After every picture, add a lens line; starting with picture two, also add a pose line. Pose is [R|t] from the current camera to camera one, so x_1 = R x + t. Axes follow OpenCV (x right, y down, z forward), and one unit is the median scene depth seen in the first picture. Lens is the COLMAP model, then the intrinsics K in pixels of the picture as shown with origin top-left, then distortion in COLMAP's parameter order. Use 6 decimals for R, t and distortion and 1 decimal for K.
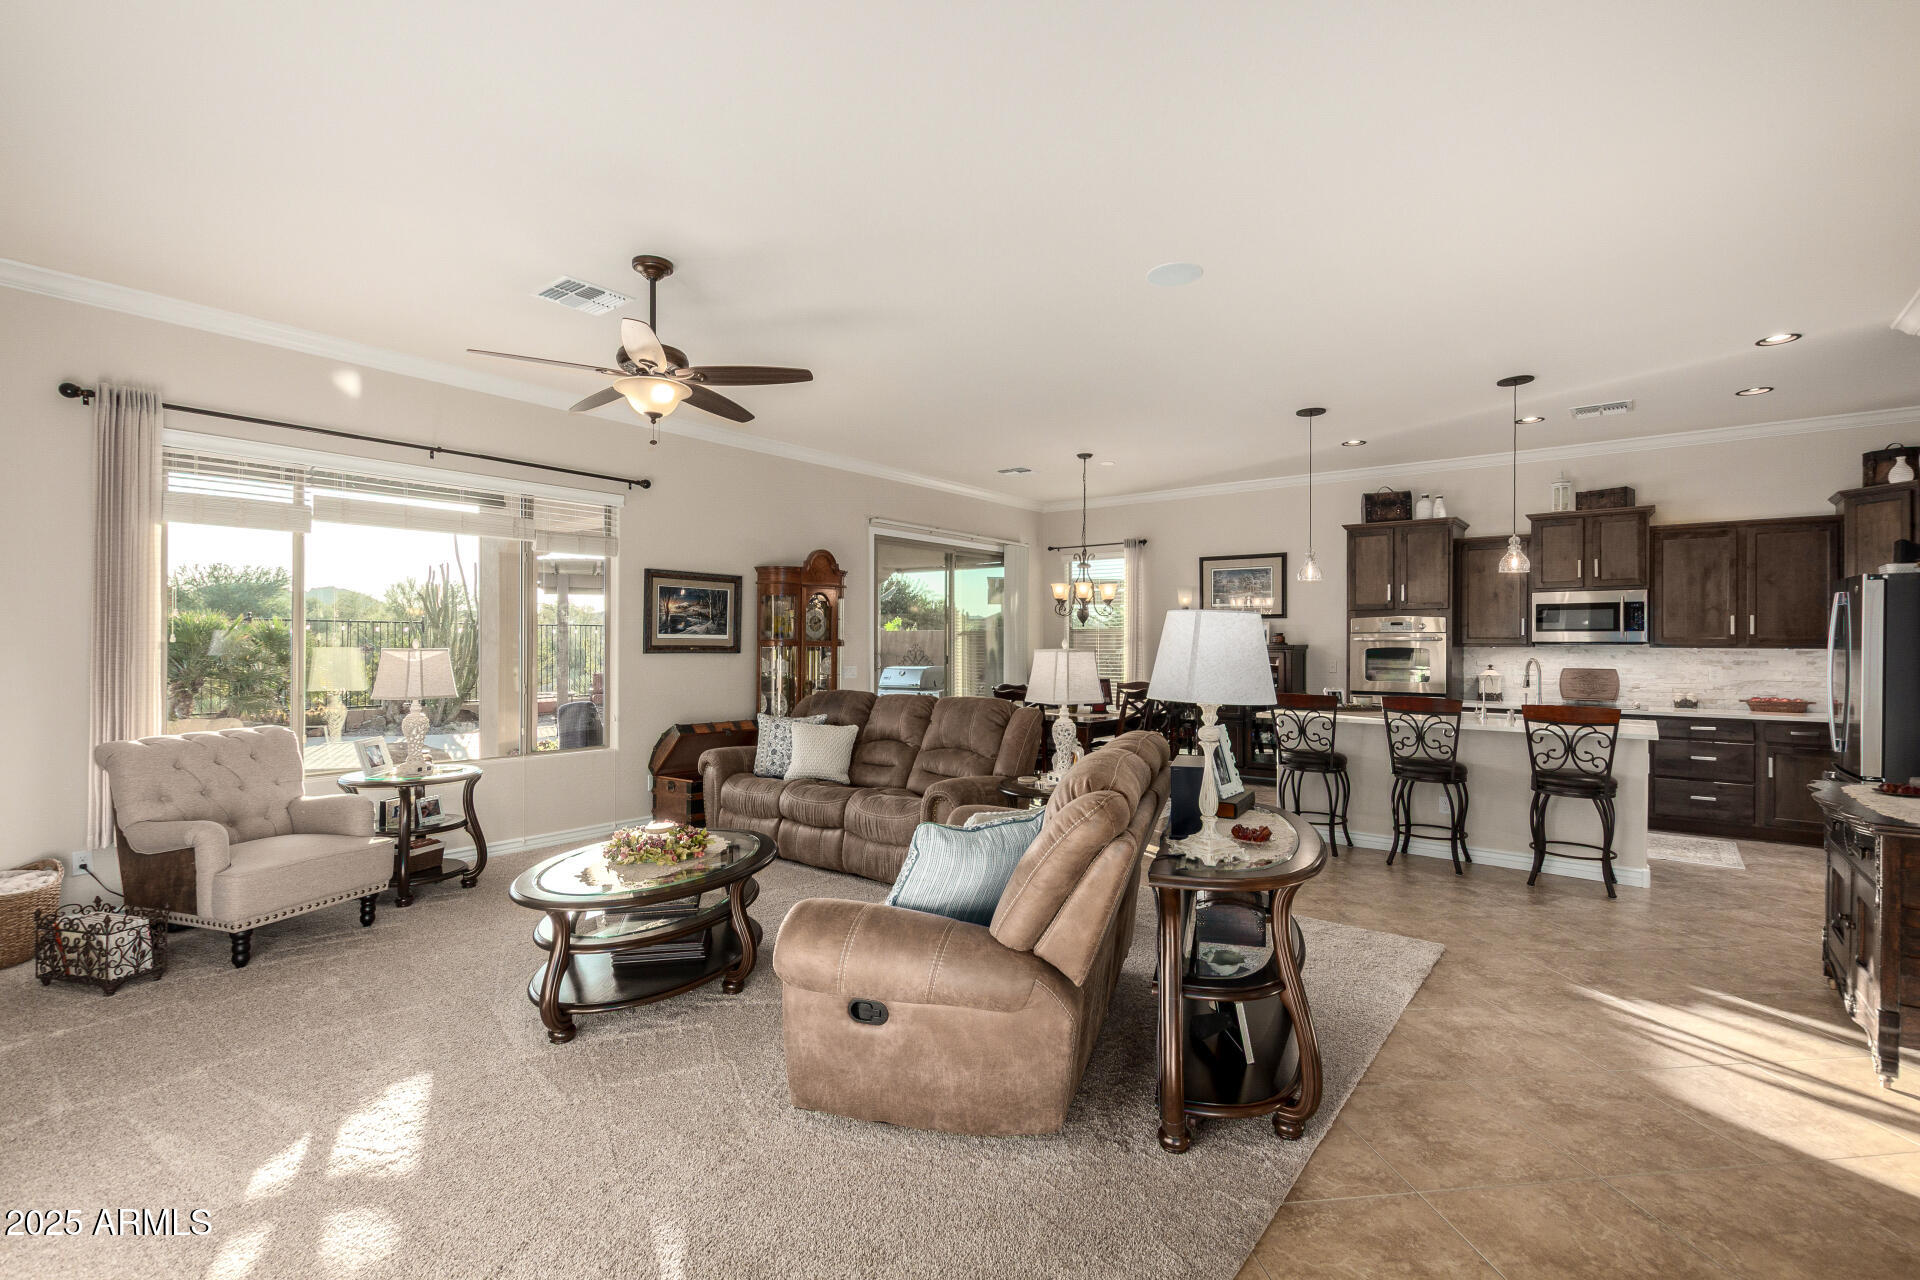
lens RADIAL K [[877.4, 0, 961.8], [0, 877.4, 646.9], [0, 0, 1]] dist [0.002352, 0.000295]
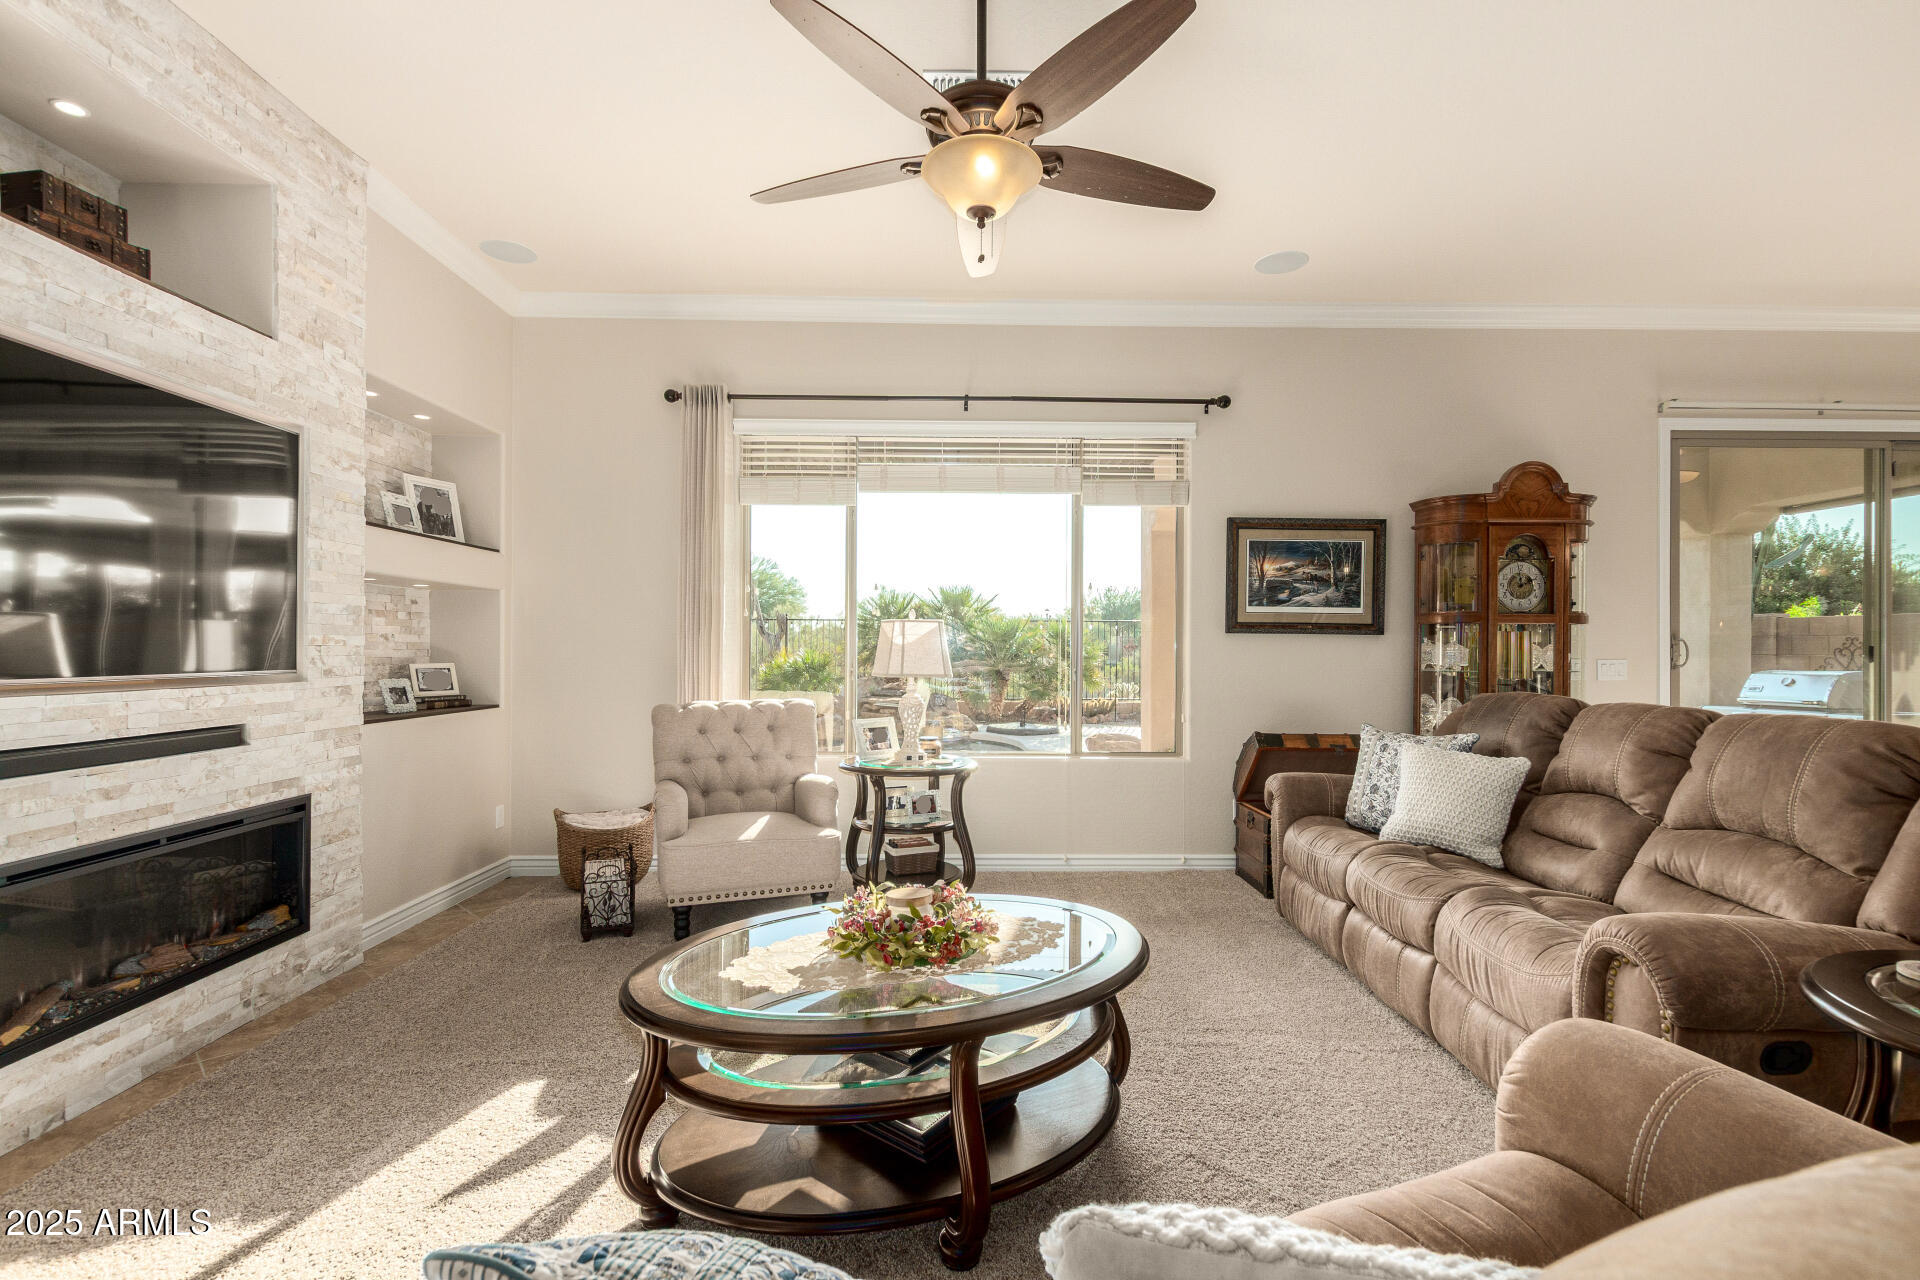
lens RADIAL K [[877.4, 0, 961.8], [0, 877.4, 646.9], [0, 0, 1]] dist [0.002352, 0.000295]
pose [[0.631989, 0.000032, -0.774978, 0.073981], [-0.007020, 0.999959, -0.005684, 0.026704], [0.774946, 0.009032, 0.631963, 0.388323]]
